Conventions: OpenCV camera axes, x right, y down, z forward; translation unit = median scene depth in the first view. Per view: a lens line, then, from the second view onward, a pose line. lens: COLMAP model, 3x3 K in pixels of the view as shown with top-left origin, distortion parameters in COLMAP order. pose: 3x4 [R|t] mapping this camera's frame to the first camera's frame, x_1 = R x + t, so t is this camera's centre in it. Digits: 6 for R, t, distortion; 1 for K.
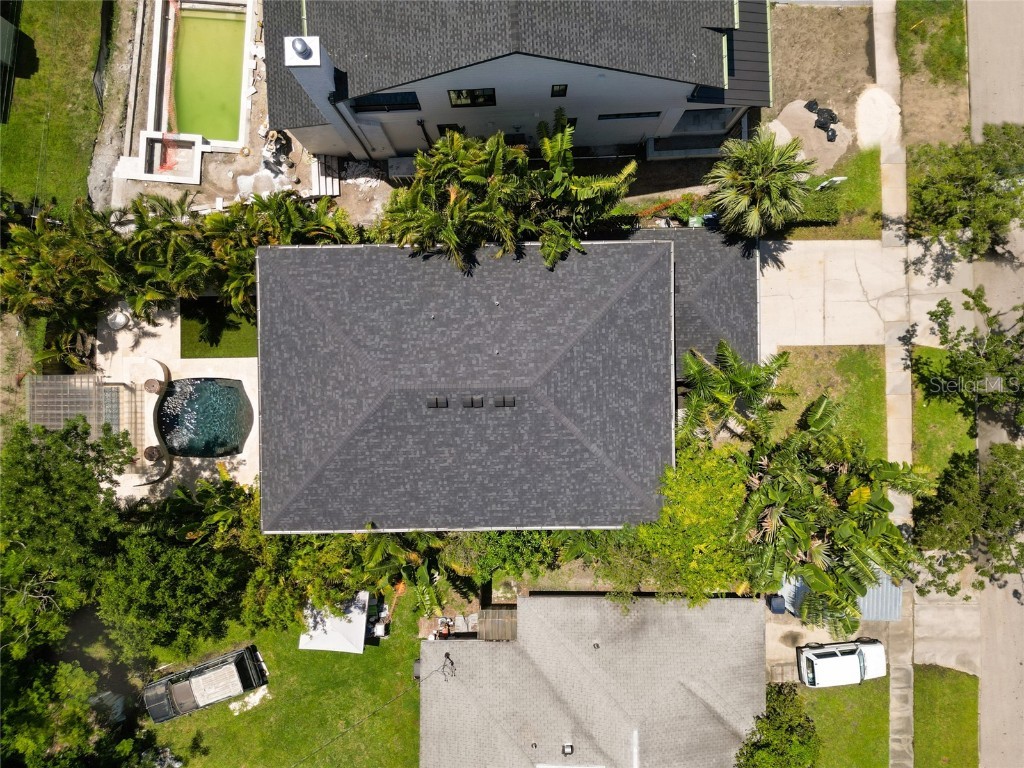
lens RADIAL K [[710.0, 0, 512.0], [0, 710.0, 384.0], [0, 0, 1]] dist [0.067024, -0.062241]
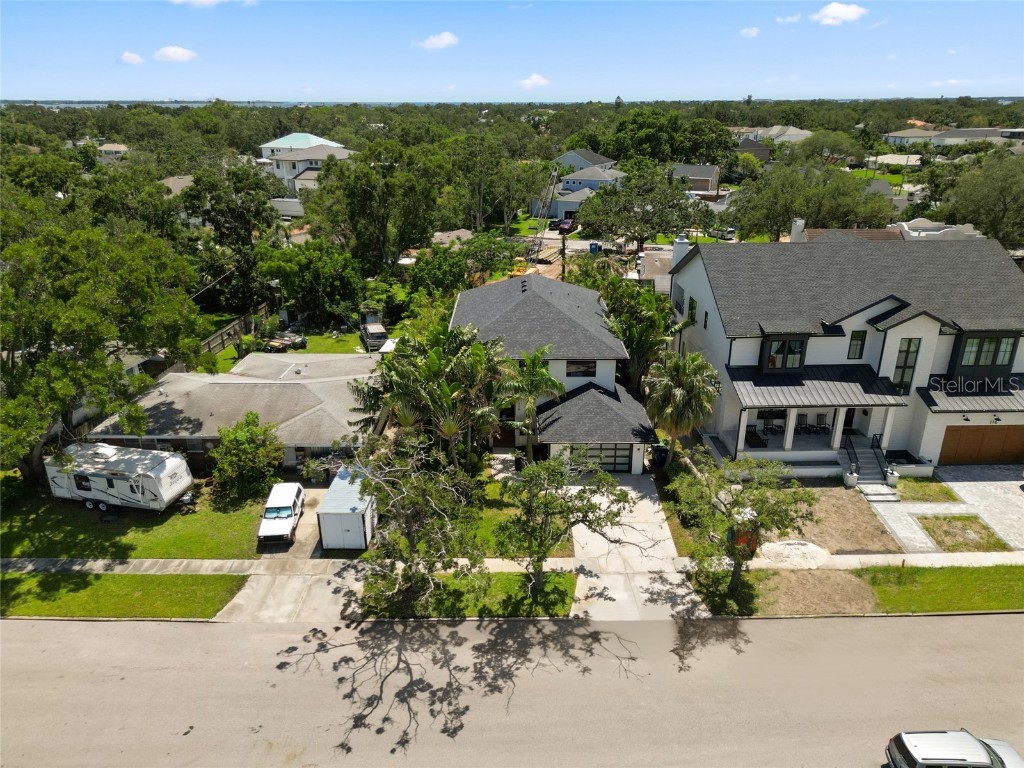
lens RADIAL K [[710.0, 0, 512.0], [0, 710.0, 384.0], [0, 0, 1]] dist [0.067024, -0.062241]
pose [[-0.011048, 0.394053, -0.919021, 1.343981], [-0.999936, -0.002293, 0.011037, 0.023511], [0.002242, 0.919085, 0.394053, 0.380021]]
